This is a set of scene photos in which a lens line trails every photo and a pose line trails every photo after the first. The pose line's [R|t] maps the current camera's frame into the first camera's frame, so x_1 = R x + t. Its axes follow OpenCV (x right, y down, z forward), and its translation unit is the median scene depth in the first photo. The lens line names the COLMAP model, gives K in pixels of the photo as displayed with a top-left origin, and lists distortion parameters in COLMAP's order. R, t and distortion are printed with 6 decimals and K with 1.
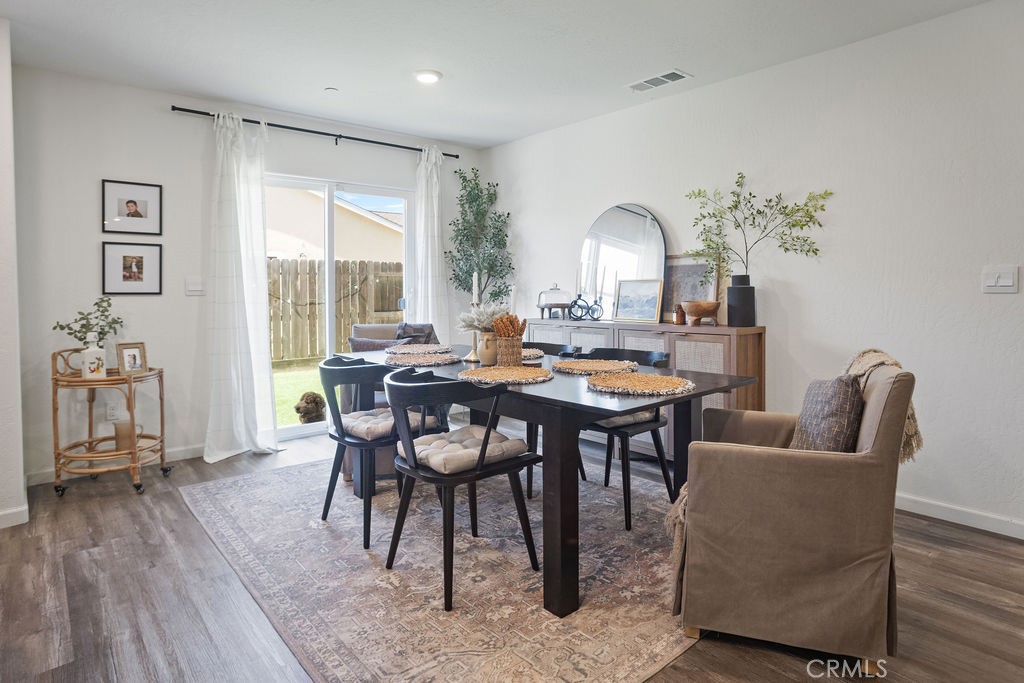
lens RADIAL K [[574.8, 0, 520.4], [0, 574.8, 293.7], [0, 0, 1]] dist [-0.049339, 0.016329]
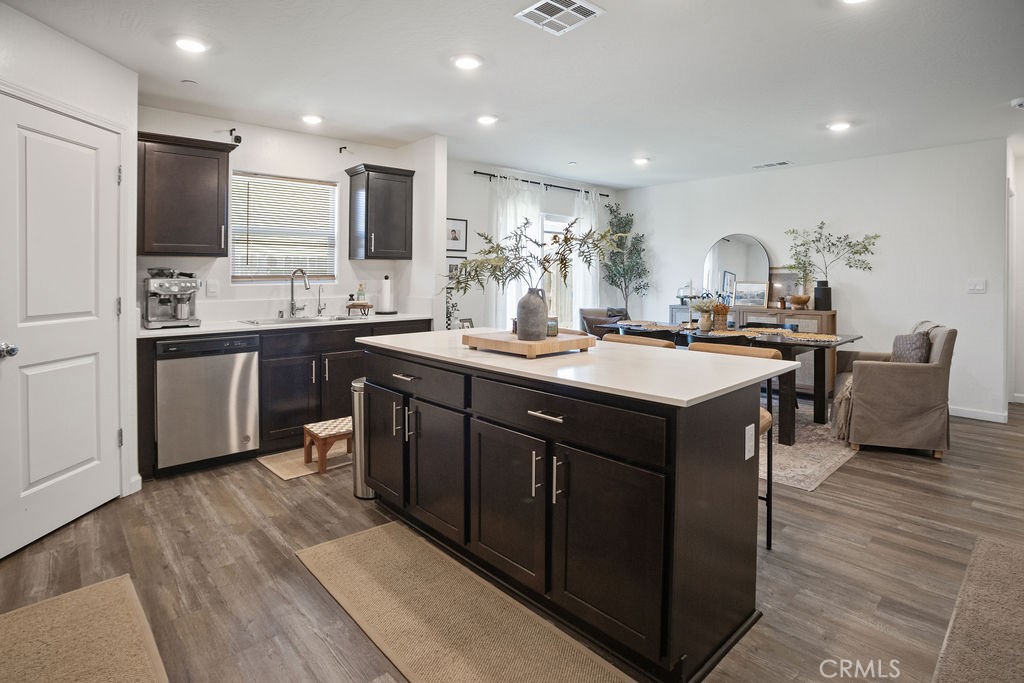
lens RADIAL K [[522.7, 0, 518.6], [0, 522.7, 275.1], [0, 0, 1]] dist [-0.046258, 0.020002]
pose [[0.999262, 0.009188, 0.037304, -0.594343], [-0.008795, 0.999904, -0.010692, -0.024716], [-0.037398, 0.010356, 0.999247, -0.527339]]
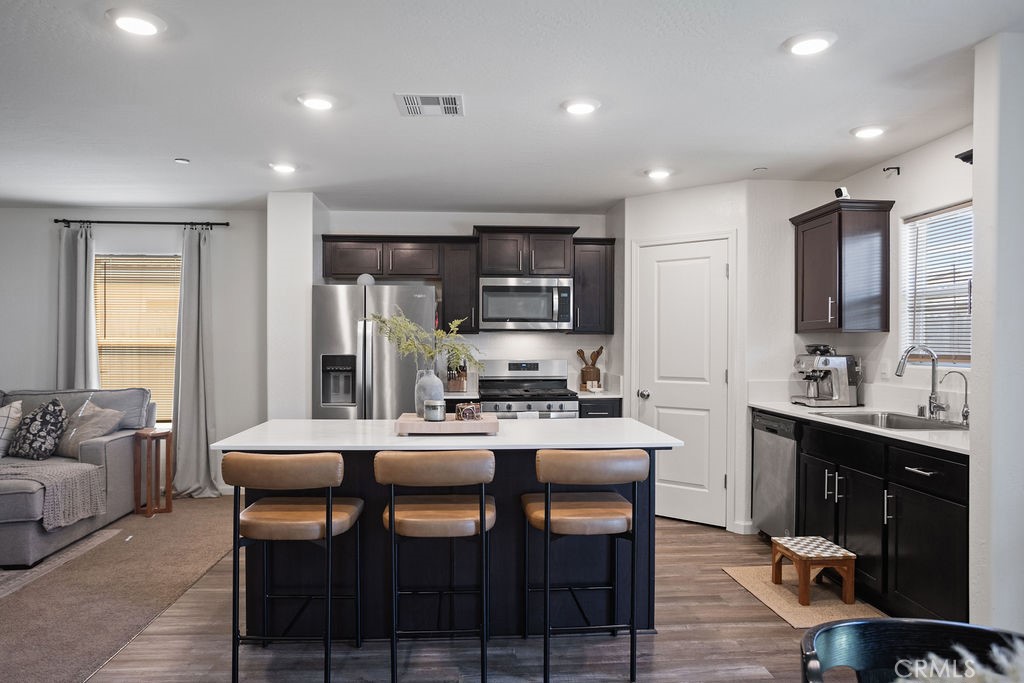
lens RADIAL K [[702.5, 0, 507.4], [0, 702.5, 343.7], [0, 0, 1]] dist [-0.022455, -0.002405]
pose [[-0.604882, 0.014085, -0.796191, 0.196886], [-0.001753, 0.999818, 0.019019, -0.070732], [0.796313, 0.012900, -0.604747, 0.853483]]
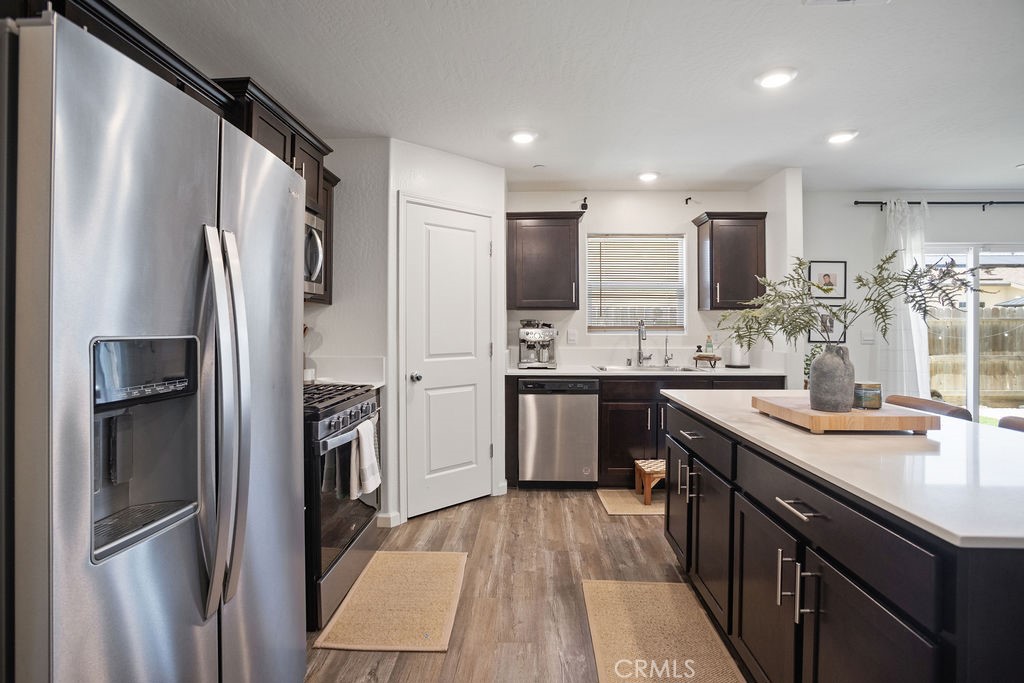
lens RADIAL K [[522.7, 0, 527.6], [0, 522.7, 321.8], [0, 0, 1]] dist [-0.046258, 0.020002]
pose [[0.743292, 0.008903, -0.668907, -0.415755], [-0.017205, 0.999835, -0.005812, -0.030969], [0.668745, 0.015828, 0.743323, -0.444614]]
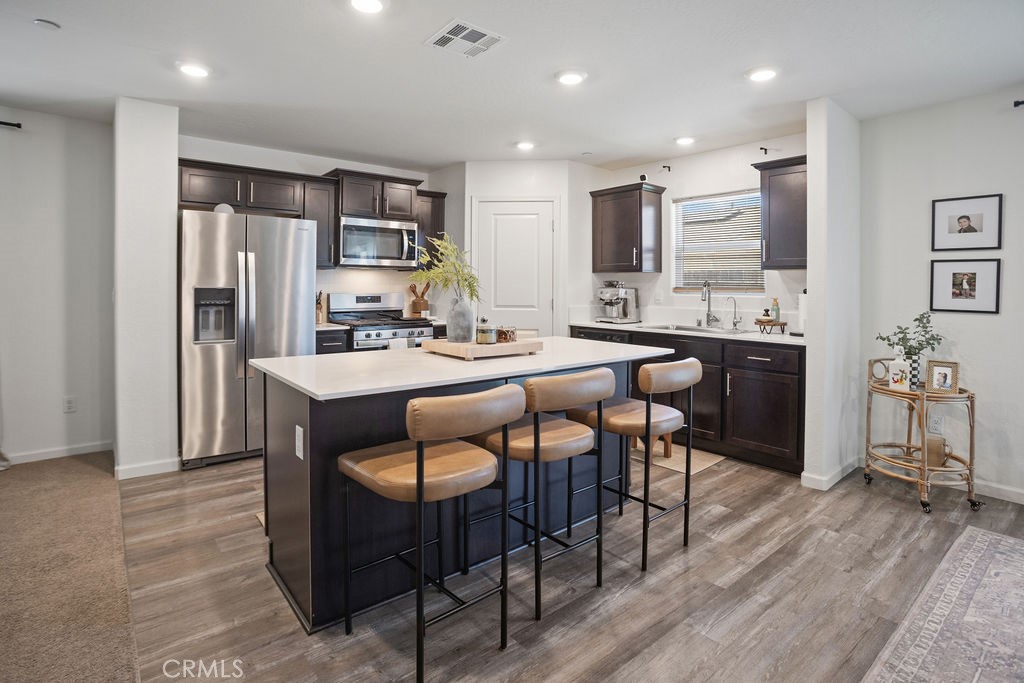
lens RADIAL K [[522.7, 0, 502.3], [0, 522.7, 289.7], [0, 0, 1]] dist [-0.046258, 0.020002]
pose [[-0.025429, 0.020653, -0.999463, 0.228268], [-0.017676, 0.999621, 0.021106, -0.044661], [0.999520, 0.018203, -0.025054, 0.238240]]
